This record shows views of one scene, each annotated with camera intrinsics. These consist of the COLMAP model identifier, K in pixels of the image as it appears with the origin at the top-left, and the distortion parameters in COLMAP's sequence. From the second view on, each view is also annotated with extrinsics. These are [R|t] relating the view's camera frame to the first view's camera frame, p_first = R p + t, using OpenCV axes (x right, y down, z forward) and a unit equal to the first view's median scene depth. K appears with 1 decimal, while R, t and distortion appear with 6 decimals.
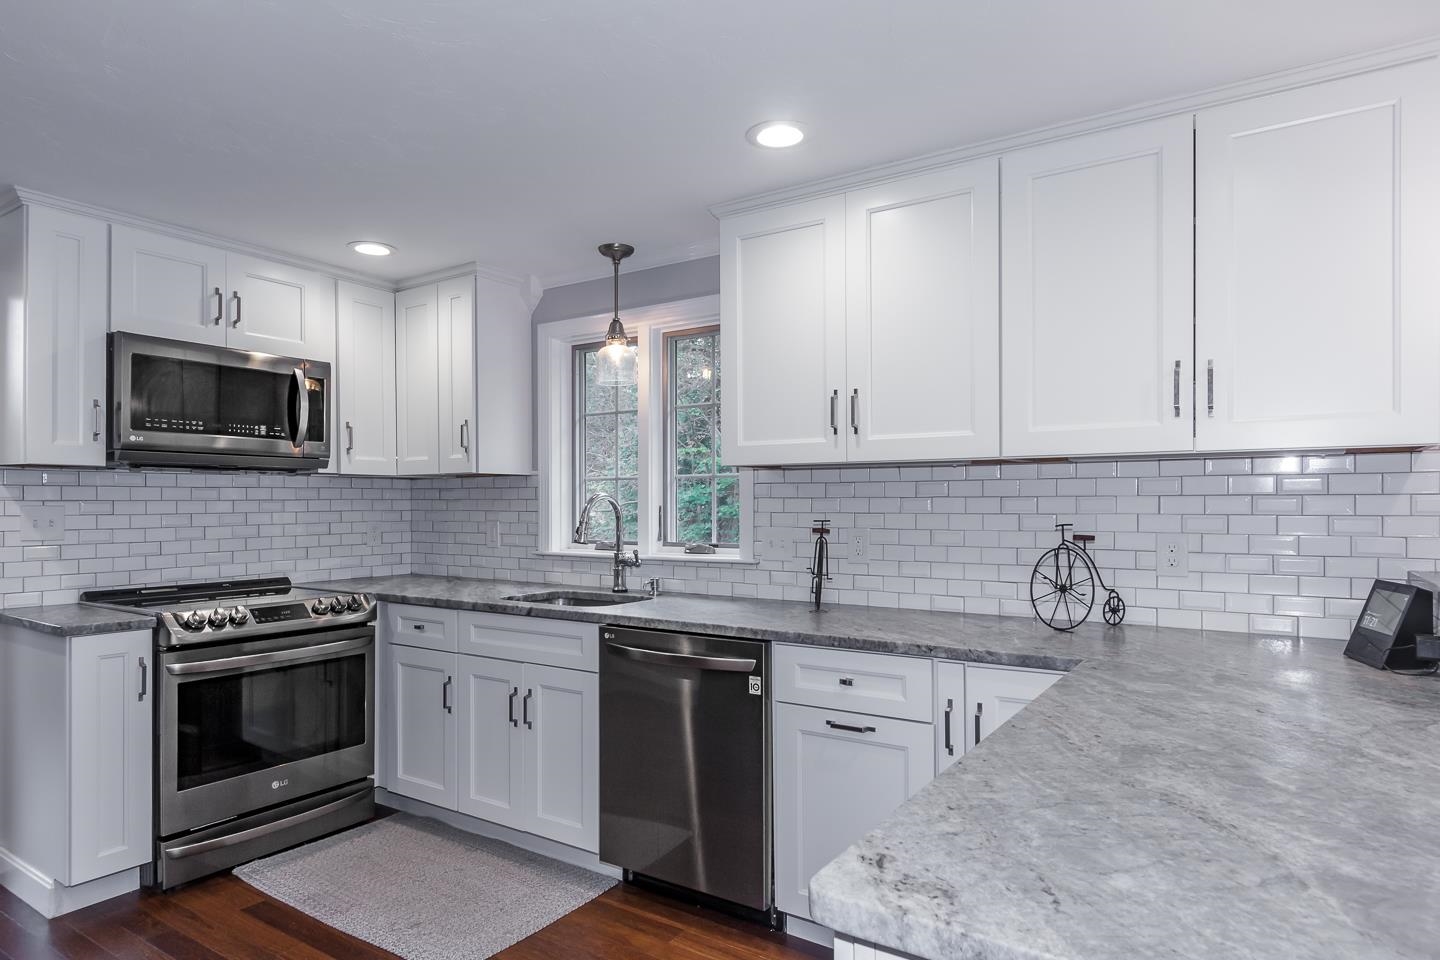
lens RADIAL K [[859.8, 0, 715.8], [0, 859.8, 496.5], [0, 0, 1]] dist [0.003006, 0.000199]
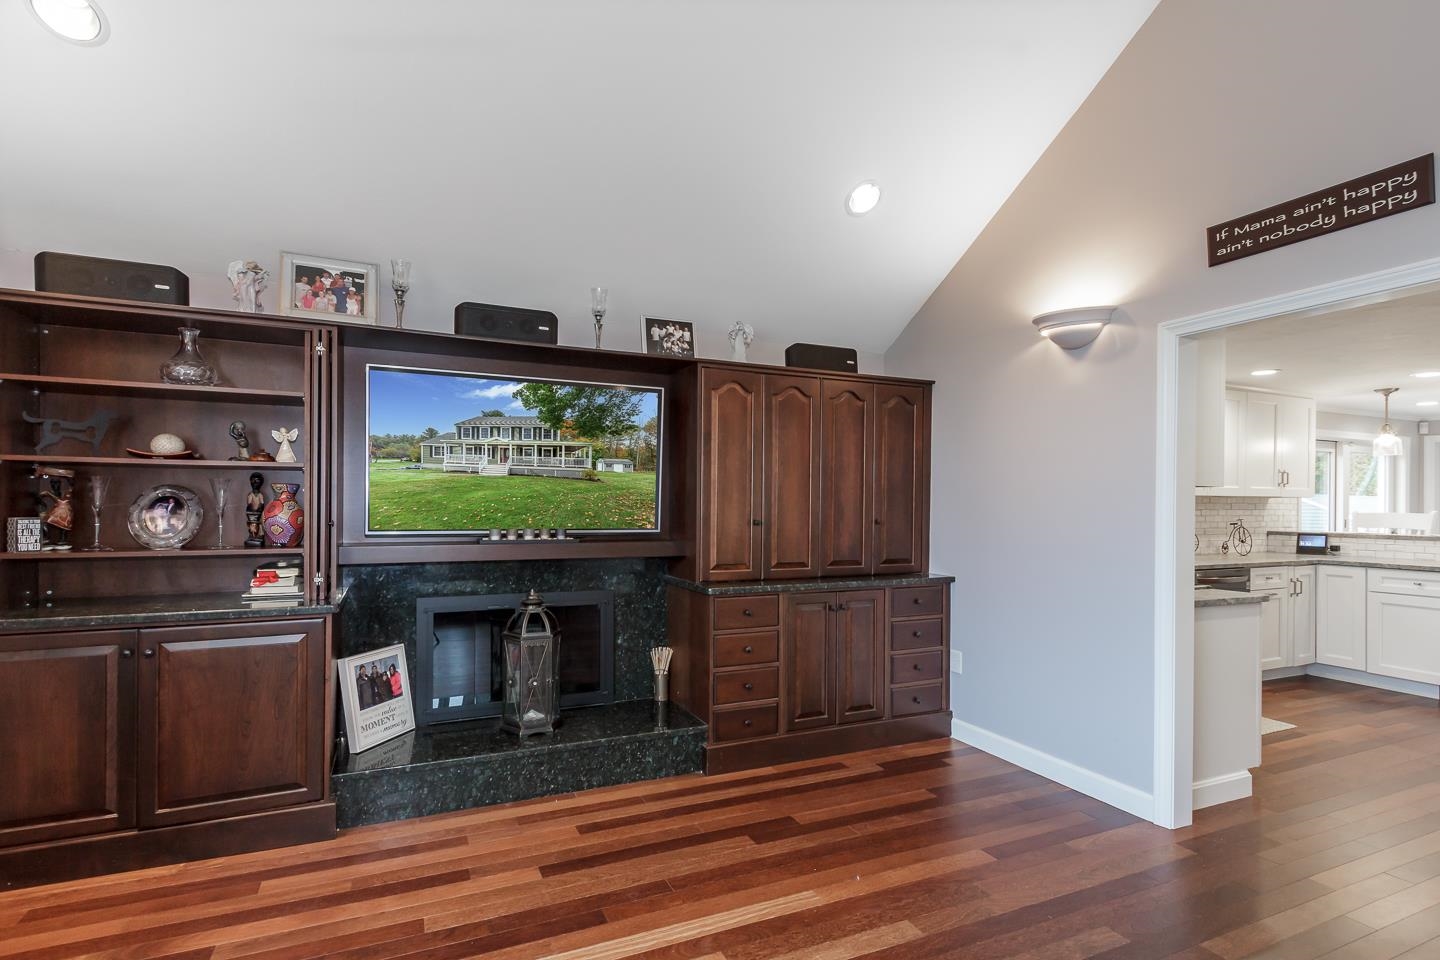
lens RADIAL K [[627.6, 0, 717.6], [0, 627.6, 499.1], [0, 0, 1]] dist [0.002342, 0.000612]
pose [[0.576013, 0.011671, 0.817357, -2.149529], [-0.016629, 0.999858, -0.002559, -0.000251], [-0.817271, -0.012118, 0.576125, 1.115277]]
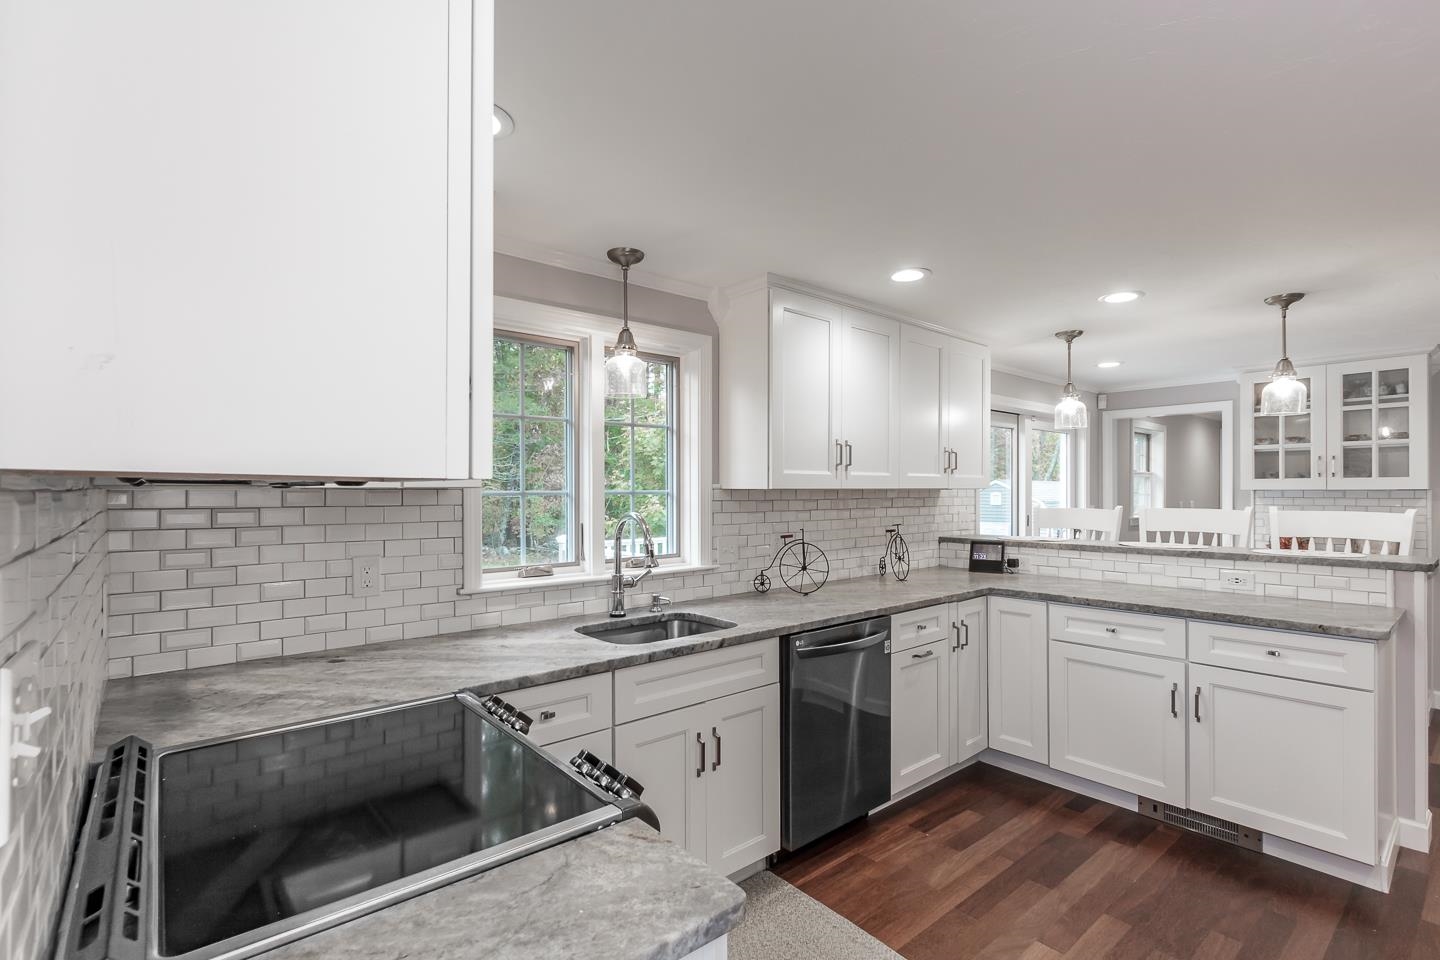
lens RADIAL K [[664.1, 0, 715.3], [0, 664.1, 491.3], [0, 0, 1]] dist [0.000361, 0.000105]
pose [[0.279401, 0.001783, 0.960173, -1.007286], [-0.002815, 0.999995, -0.001038, -0.033163], [-0.960170, -0.002413, 0.279405, 0.891201]]
